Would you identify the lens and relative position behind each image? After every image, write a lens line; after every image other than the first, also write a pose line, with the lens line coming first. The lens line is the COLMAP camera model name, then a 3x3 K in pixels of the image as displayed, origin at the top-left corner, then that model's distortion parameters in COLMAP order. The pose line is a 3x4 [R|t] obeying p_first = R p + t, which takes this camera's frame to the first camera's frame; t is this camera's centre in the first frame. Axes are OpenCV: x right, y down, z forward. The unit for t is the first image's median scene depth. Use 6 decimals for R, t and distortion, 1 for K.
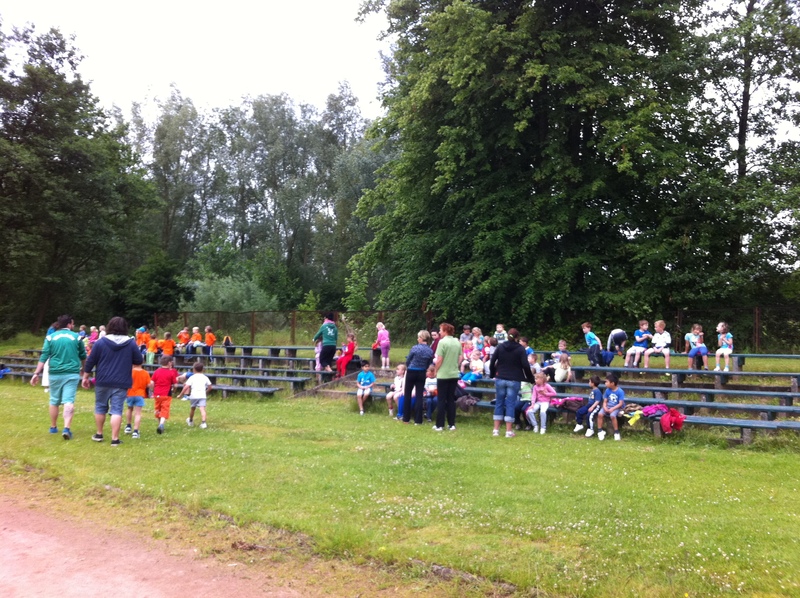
lens RADIAL K [[707.6, 0, 406.8], [0, 707.6, 294.4], [0, 0, 1]] dist [0.090318, -0.211594]
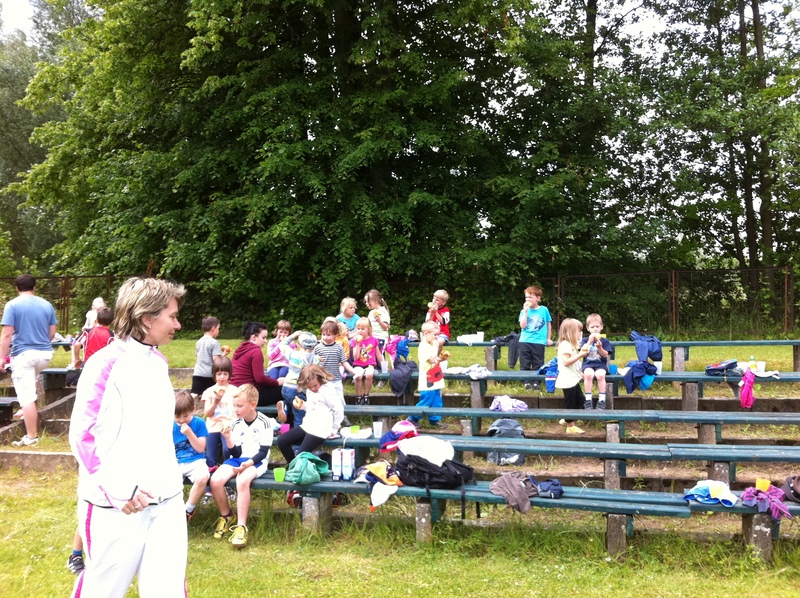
lens RADIAL K [[707.6, 0, 406.8], [0, 707.6, 294.4], [0, 0, 1]] dist [0.090318, -0.211594]
pose [[0.890263, 0.011931, 0.455291, -0.061925], [-0.019763, 0.999727, 0.012448, 0.029750], [-0.455019, -0.020080, 0.890256, 0.397311]]
